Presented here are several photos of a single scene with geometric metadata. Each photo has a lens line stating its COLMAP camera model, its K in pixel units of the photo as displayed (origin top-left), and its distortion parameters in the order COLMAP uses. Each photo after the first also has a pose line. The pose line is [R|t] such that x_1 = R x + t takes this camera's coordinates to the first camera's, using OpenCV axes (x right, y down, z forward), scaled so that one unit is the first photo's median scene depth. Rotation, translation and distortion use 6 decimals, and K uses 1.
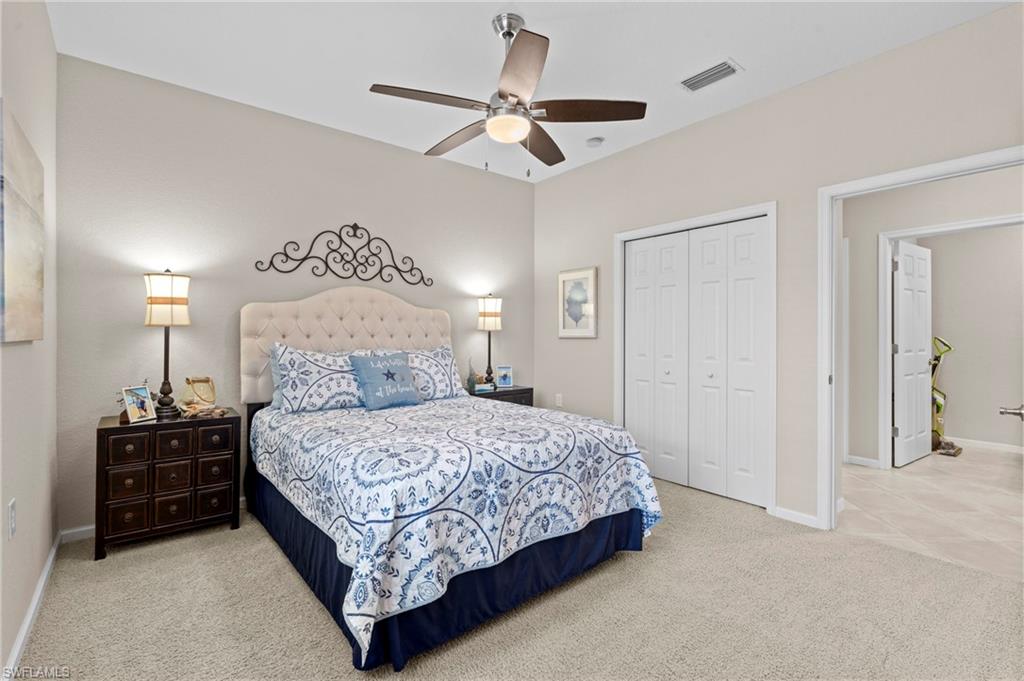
lens RADIAL K [[464.9, 0, 510.5], [0, 464.9, 333.2], [0, 0, 1]] dist [-0.003476, 0.000799]
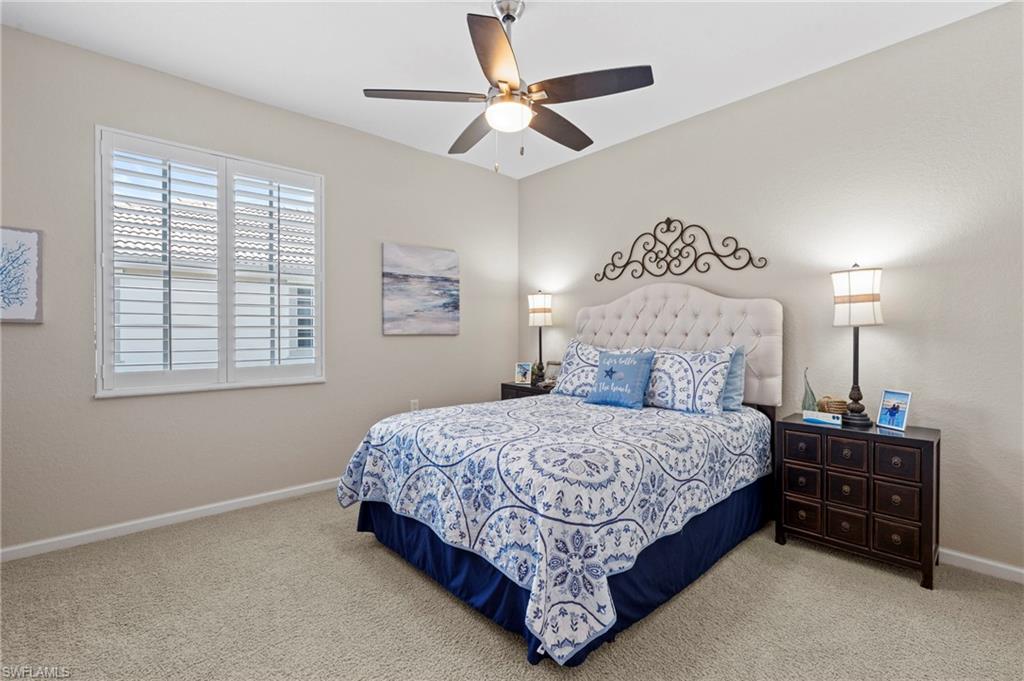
lens RADIAL K [[464.9, 0, 510.6], [0, 464.9, 337.9], [0, 0, 1]] dist [-0.003476, 0.000799]
pose [[0.036006, 0.012031, -0.999279, 0.638688], [-0.001167, 0.999927, 0.011996, 0.002824], [0.999351, 0.000734, 0.036018, 0.653294]]
